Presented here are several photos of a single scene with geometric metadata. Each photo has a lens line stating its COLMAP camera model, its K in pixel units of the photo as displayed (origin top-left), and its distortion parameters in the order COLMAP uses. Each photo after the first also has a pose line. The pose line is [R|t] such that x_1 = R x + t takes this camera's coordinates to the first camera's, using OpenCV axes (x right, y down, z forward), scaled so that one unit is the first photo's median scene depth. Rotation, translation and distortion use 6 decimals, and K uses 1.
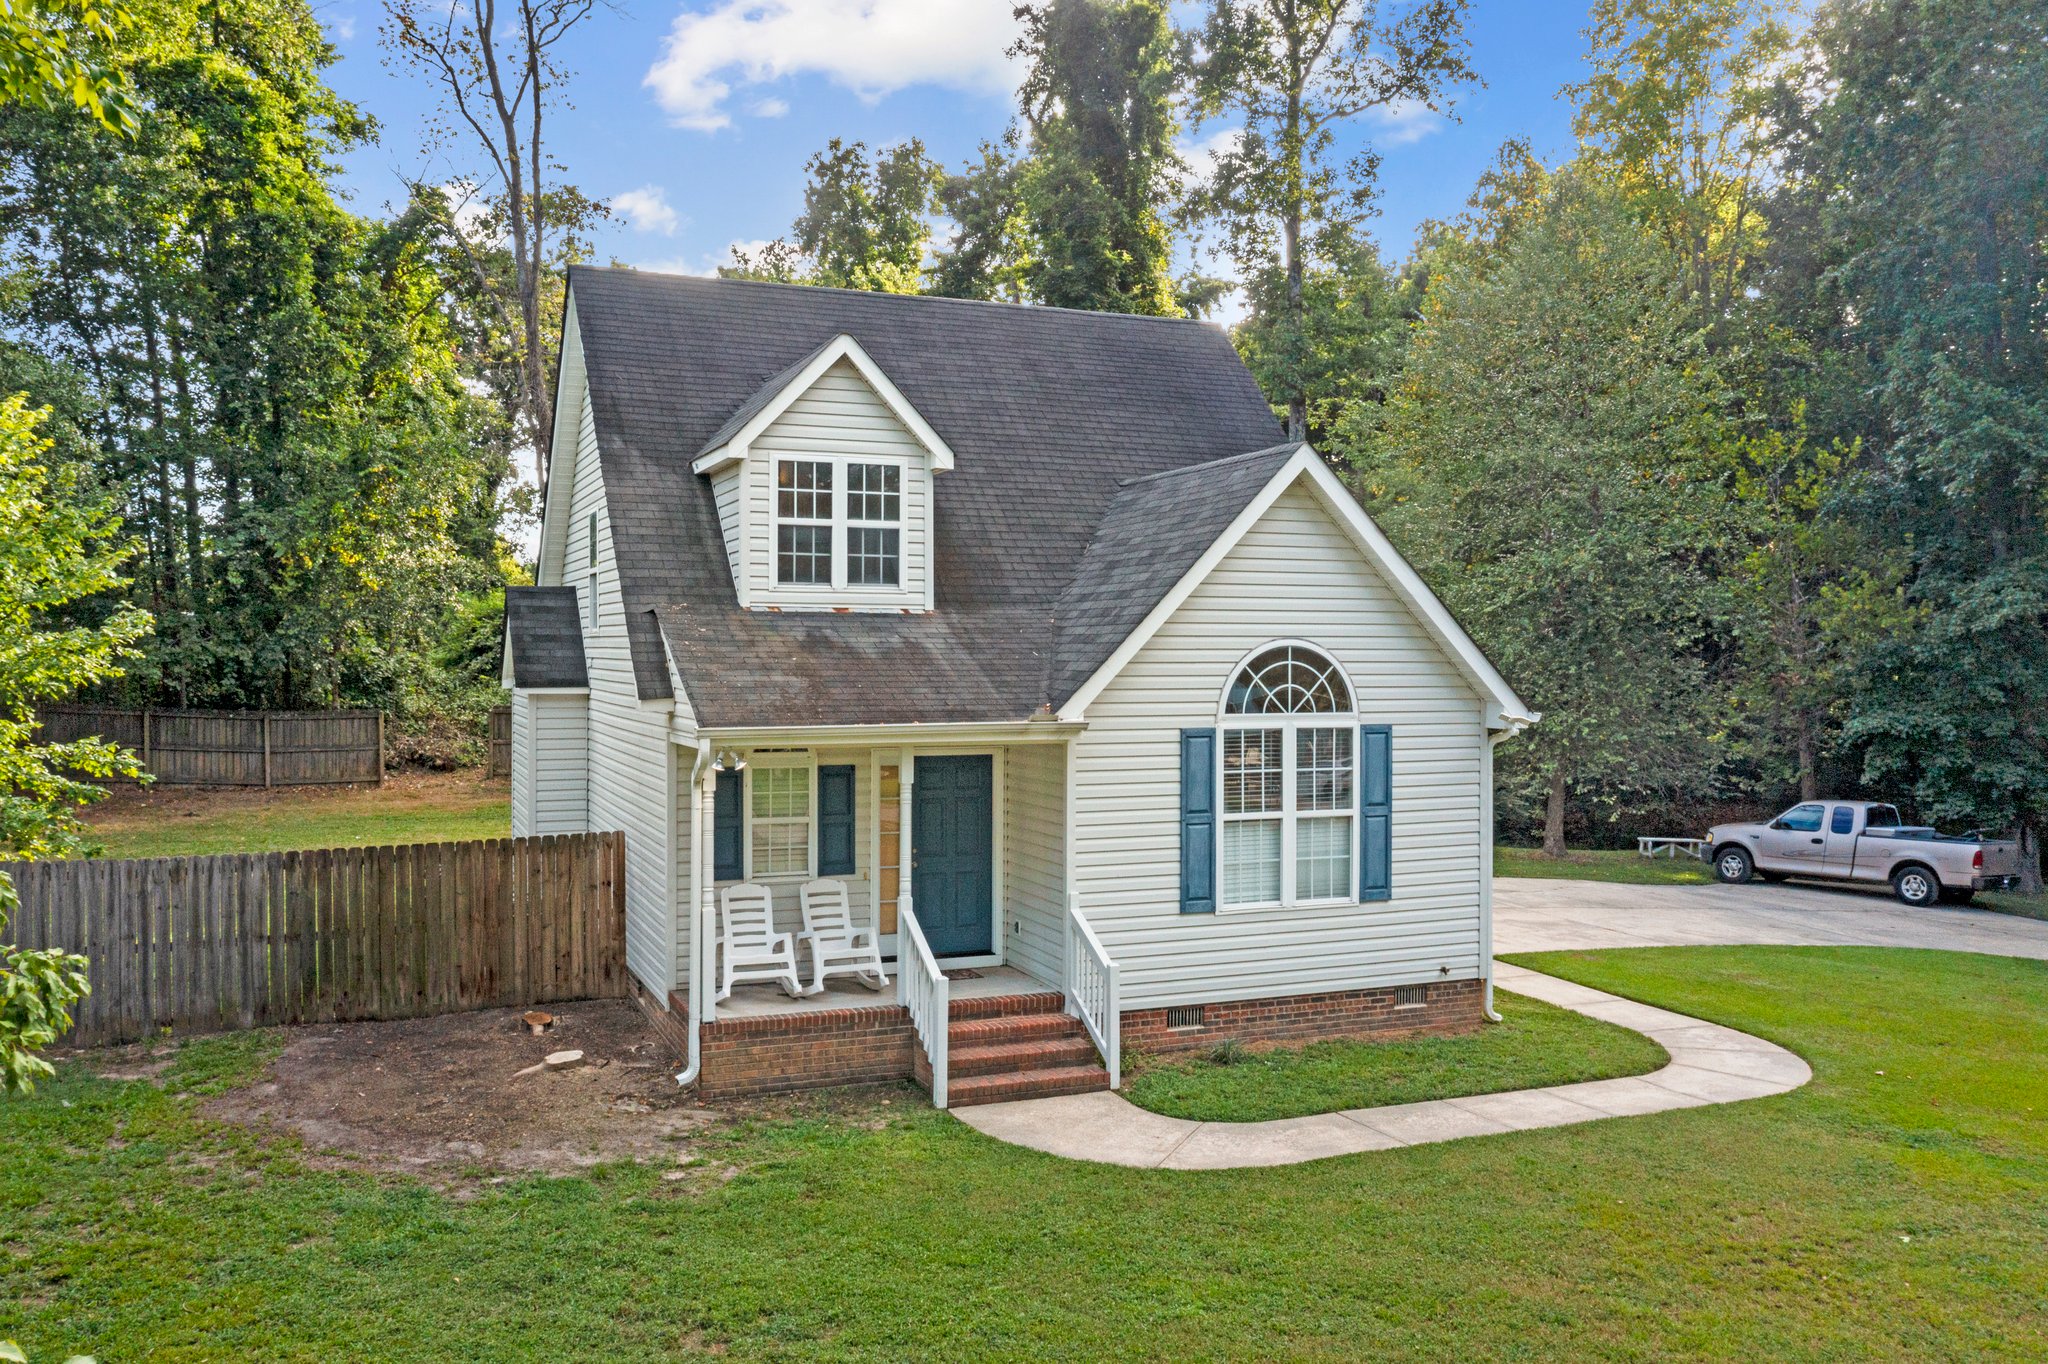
lens RADIAL K [[1633.1, 0, 1027.4], [0, 1633.1, 678.7], [0, 0, 1]] dist [-0.004284, 0.000038]
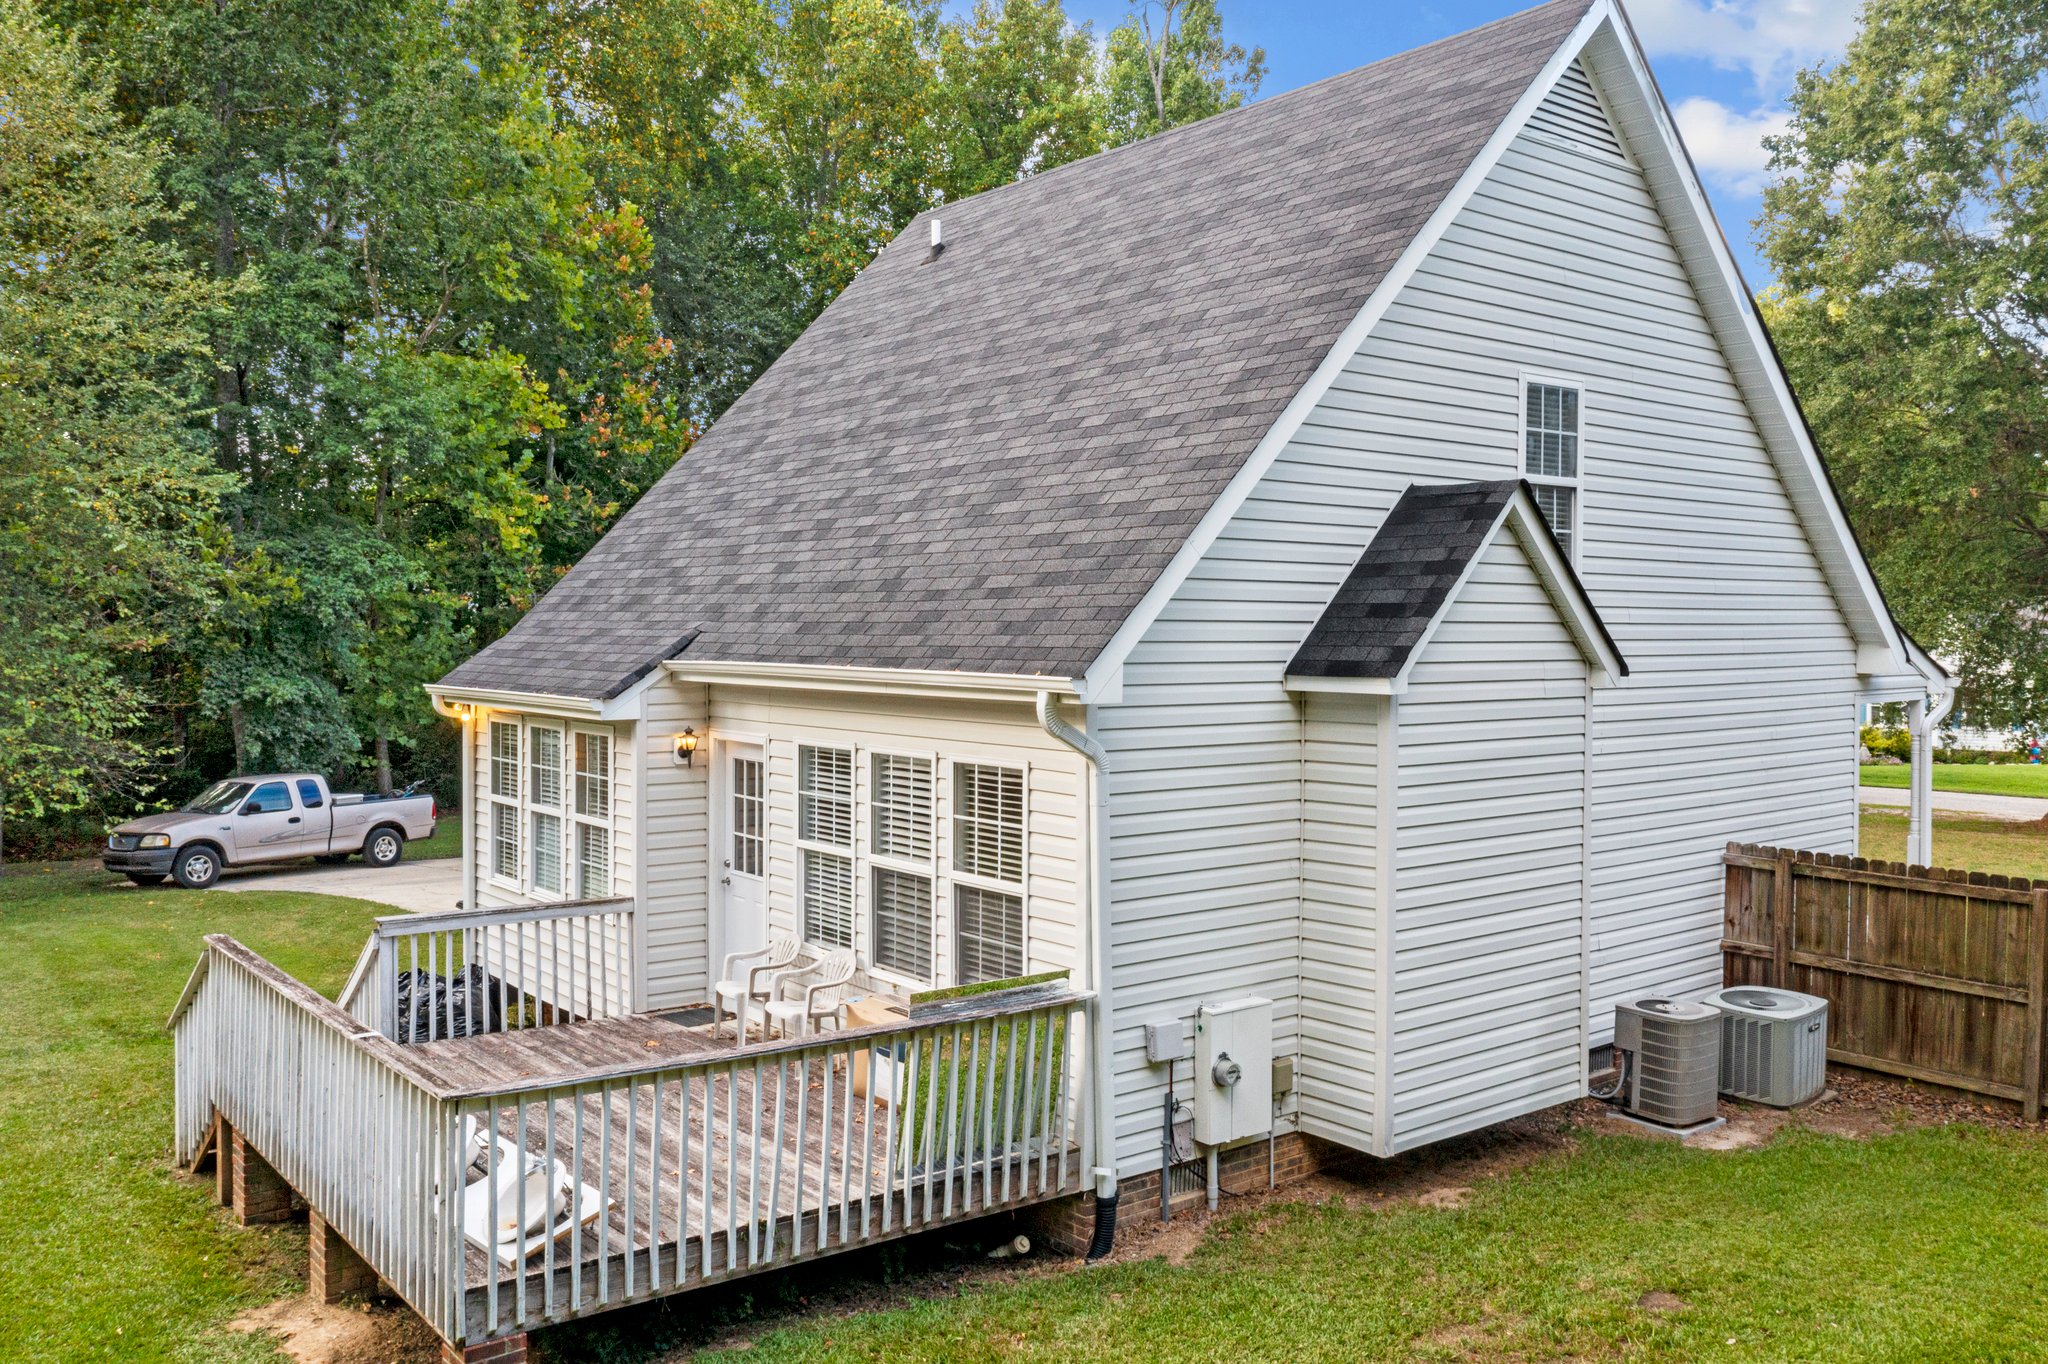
lens RADIAL K [[1633.1, 0, 1044.6], [0, 1633.1, 672.1], [0, 0, 1]] dist [-0.004284, 0.000038]
pose [[-0.294608, -0.030288, 0.955138, -0.985140], [0.001121, 0.999486, 0.032040, -0.023551], [-0.955617, 0.010510, -0.294423, 1.670547]]
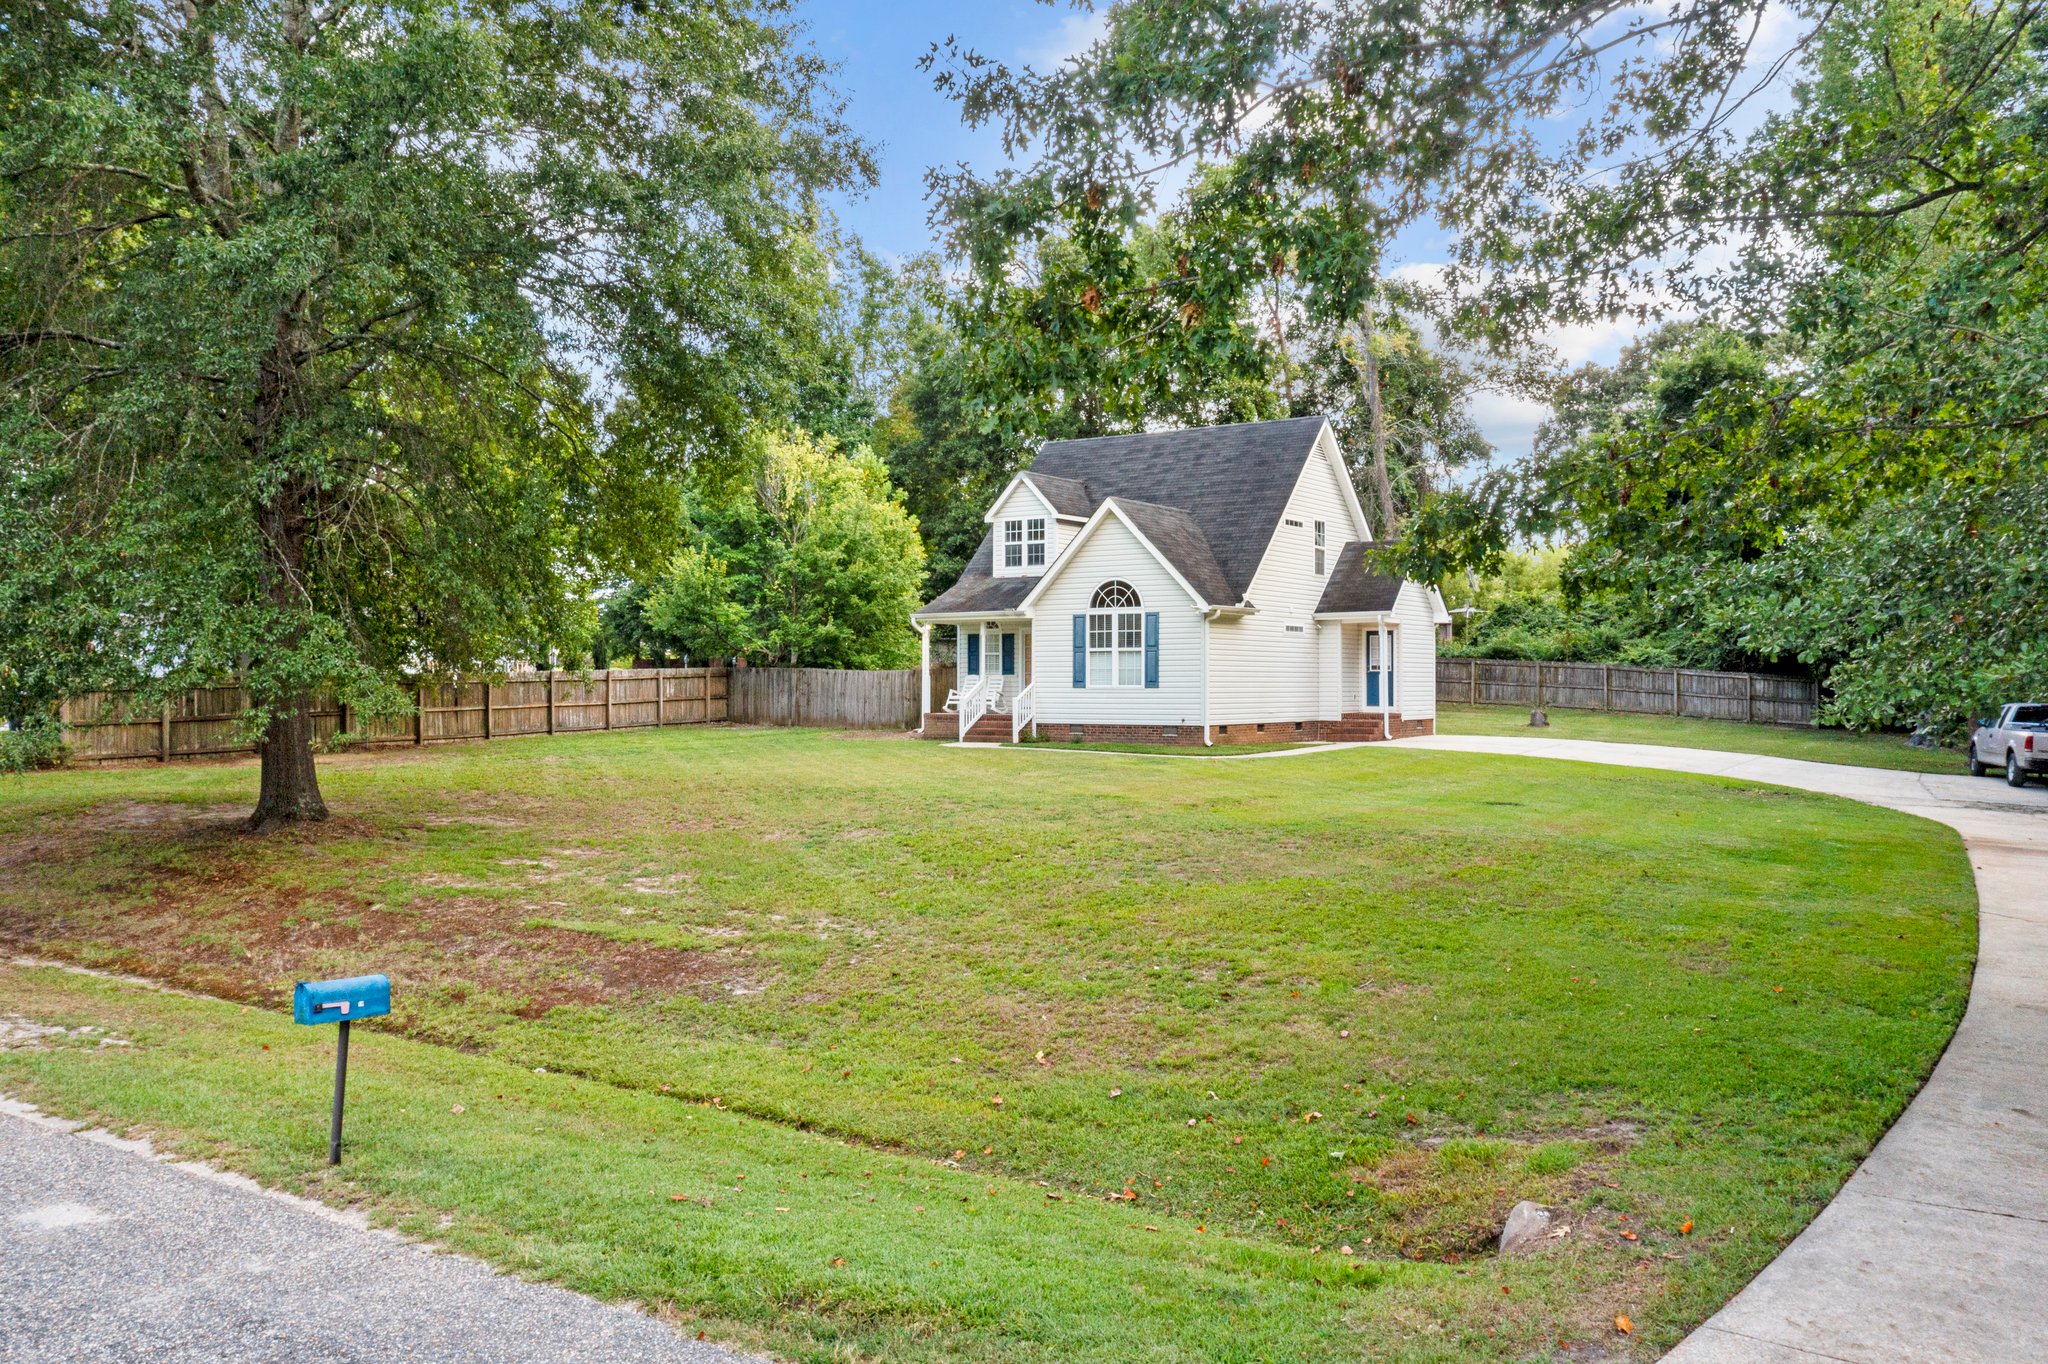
lens RADIAL K [[1633.1, 0, 1009.3], [0, 1633.1, 710.3], [0, 0, 1]] dist [-0.004284, 0.000038]
pose [[0.543176, 0.012281, -0.839529, 2.097800], [-0.011034, 0.999911, 0.007488, 0.155847], [0.839546, 0.005196, 0.543264, -0.447599]]
